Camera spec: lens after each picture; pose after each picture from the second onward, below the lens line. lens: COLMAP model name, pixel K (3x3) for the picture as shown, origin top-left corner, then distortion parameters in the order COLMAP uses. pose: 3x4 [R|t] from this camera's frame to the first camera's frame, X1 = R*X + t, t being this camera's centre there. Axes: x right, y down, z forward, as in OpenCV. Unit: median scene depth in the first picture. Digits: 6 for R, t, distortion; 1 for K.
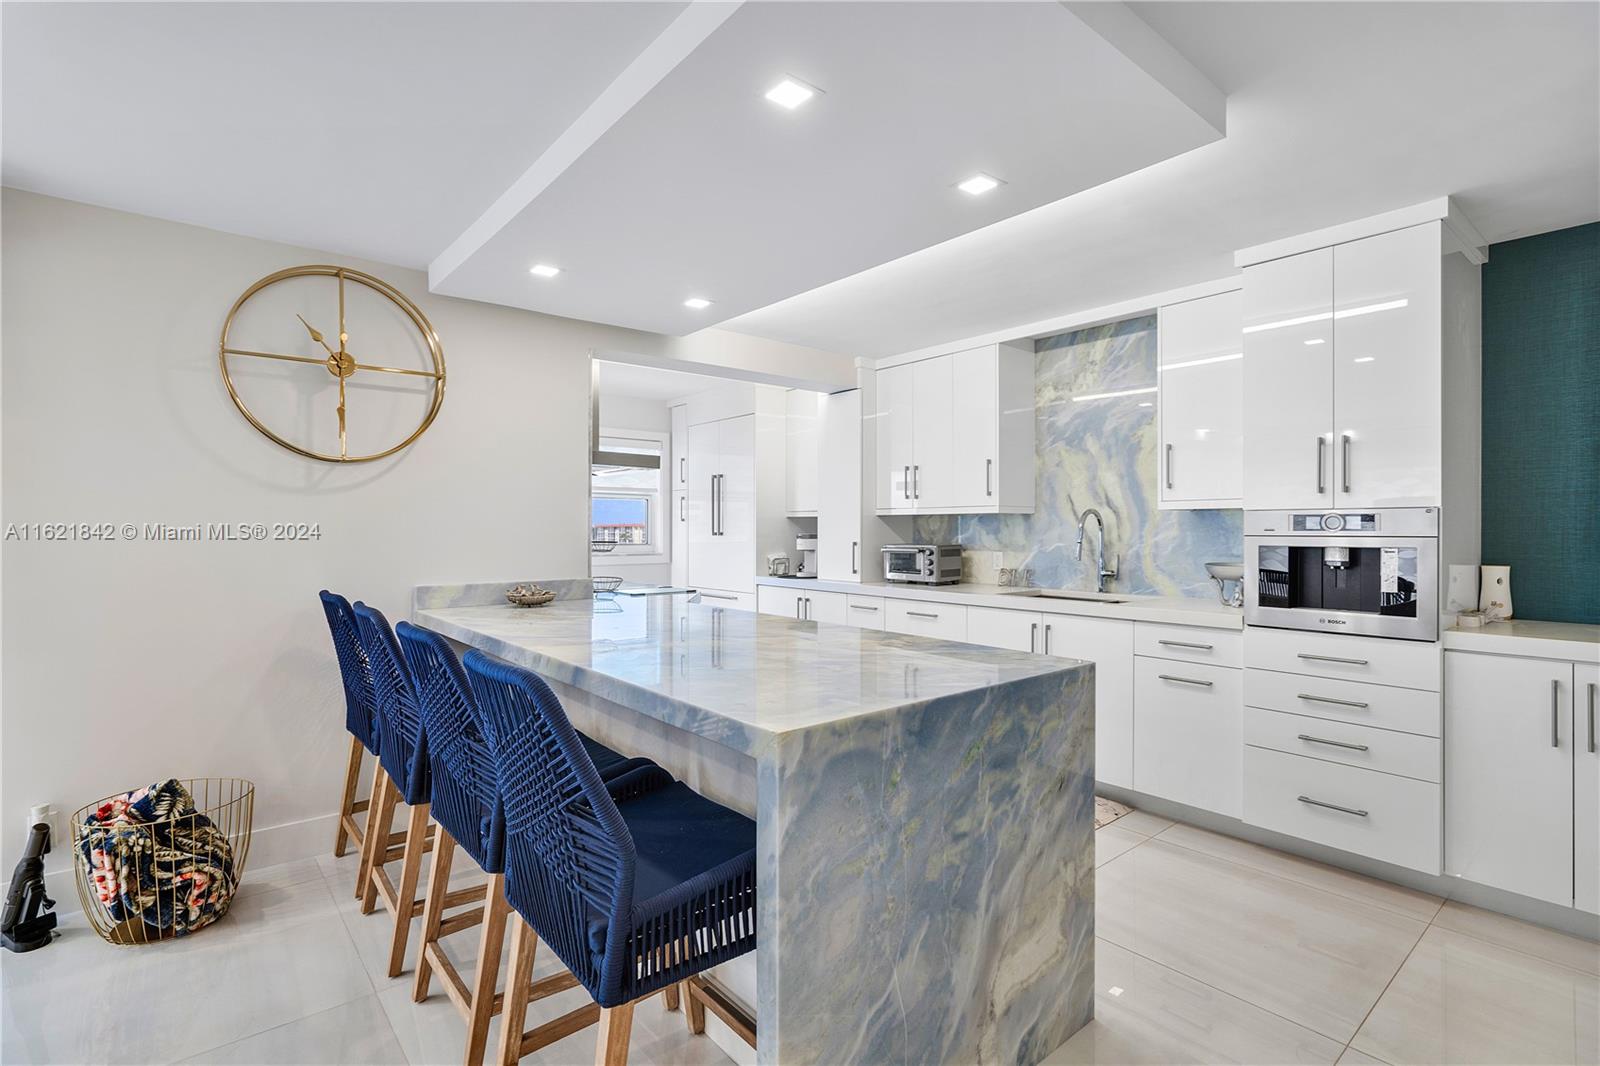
lens RADIAL K [[754.9, 0, 810.5], [0, 754.9, 526.4], [0, 0, 1]] dist [0.010686, 0.000016]
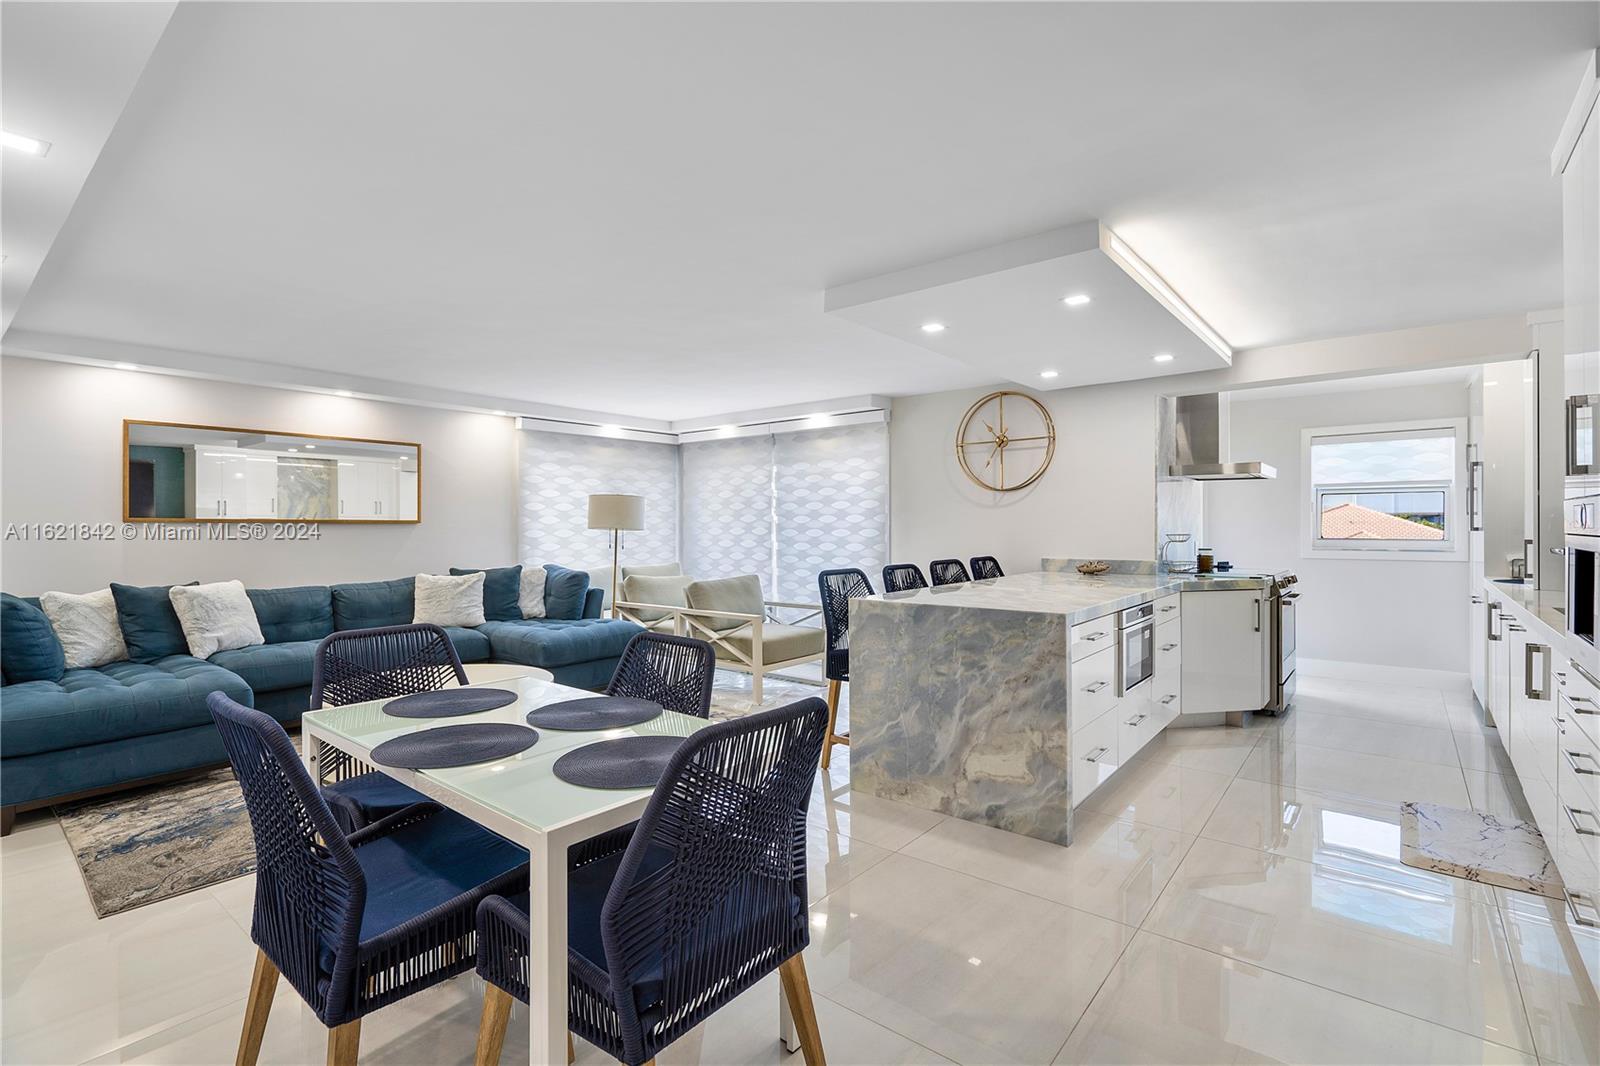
lens RADIAL K [[754.9, 0, 810.5], [0, 754.9, 526.4], [0, 0, 1]] dist [0.010686, 0.000016]
pose [[0.195214, -0.000580, -0.980760, 2.028480], [0.006164, 0.999981, 0.000635, 0.001734], [0.980741, -0.006170, 0.195214, 0.233469]]
